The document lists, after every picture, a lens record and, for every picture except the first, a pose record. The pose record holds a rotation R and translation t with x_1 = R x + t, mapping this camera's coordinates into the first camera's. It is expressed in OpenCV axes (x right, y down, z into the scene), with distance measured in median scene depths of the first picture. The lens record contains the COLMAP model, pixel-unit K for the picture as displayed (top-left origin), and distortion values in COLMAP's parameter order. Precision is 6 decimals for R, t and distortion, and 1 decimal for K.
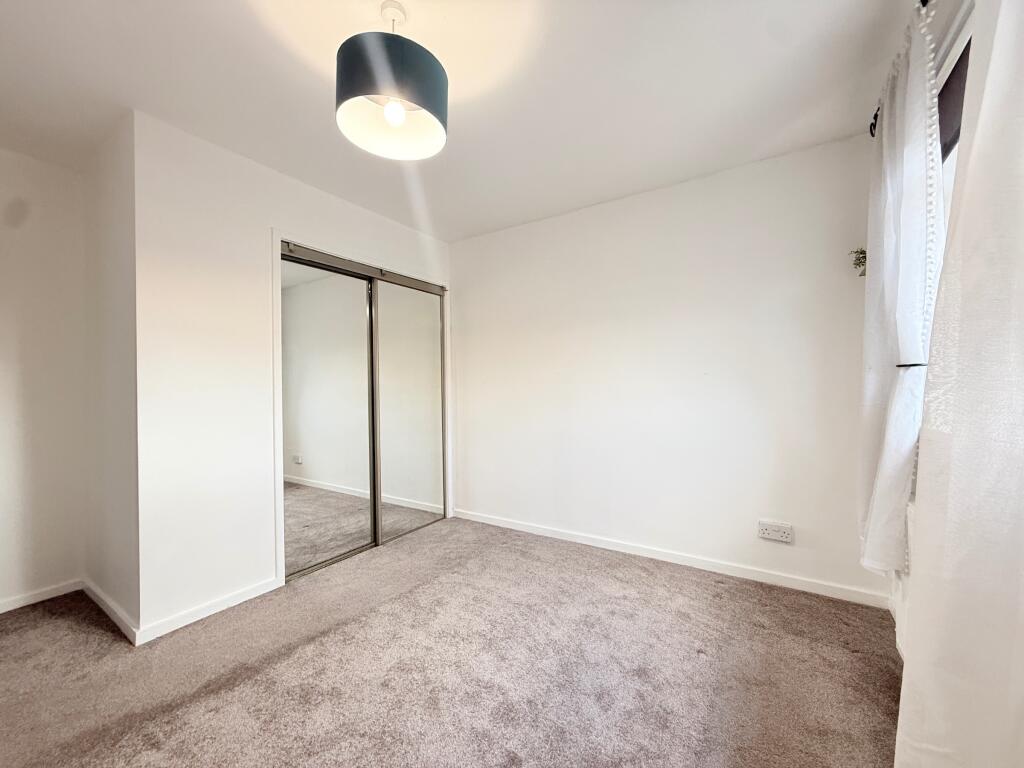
lens RADIAL K [[404.0, 0, 510.2], [0, 404.0, 388.5], [0, 0, 1]] dist [0.000733, 0.000244]
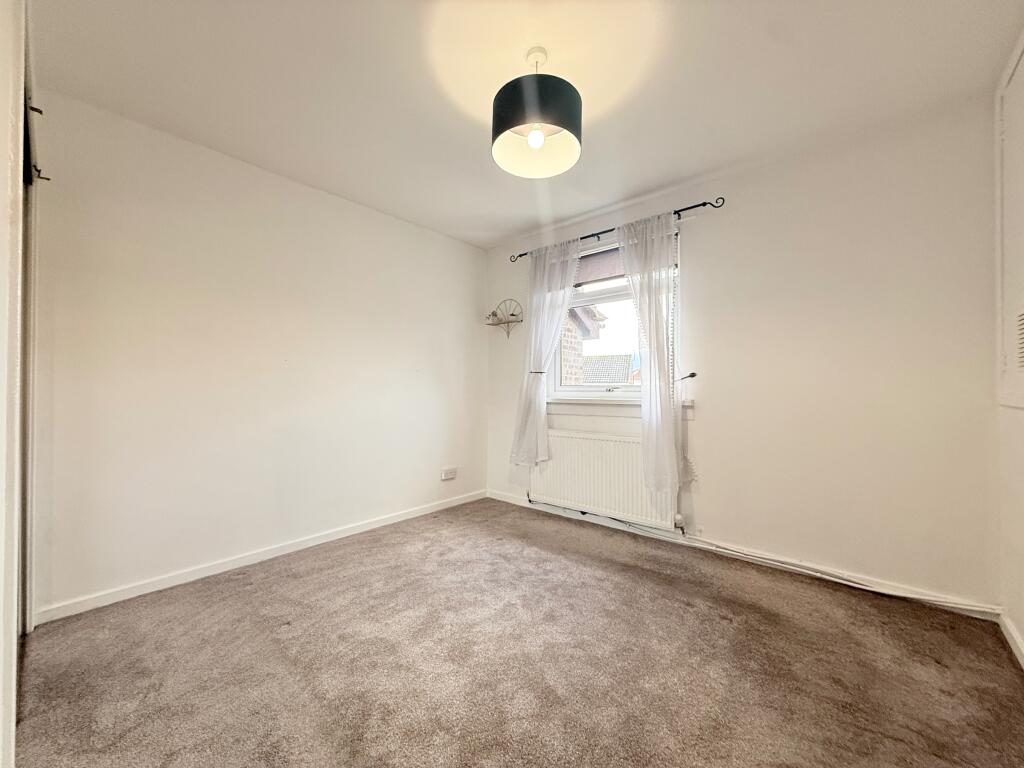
lens RADIAL K [[404.0, 0, 510.2], [0, 404.0, 388.5], [0, 0, 1]] dist [0.000733, 0.000244]
pose [[0.165916, -0.000993, 0.986139, -0.844140], [-0.005792, 0.999981, 0.001982, 0.010646], [-0.986123, -0.006041, 0.165907, 0.478767]]
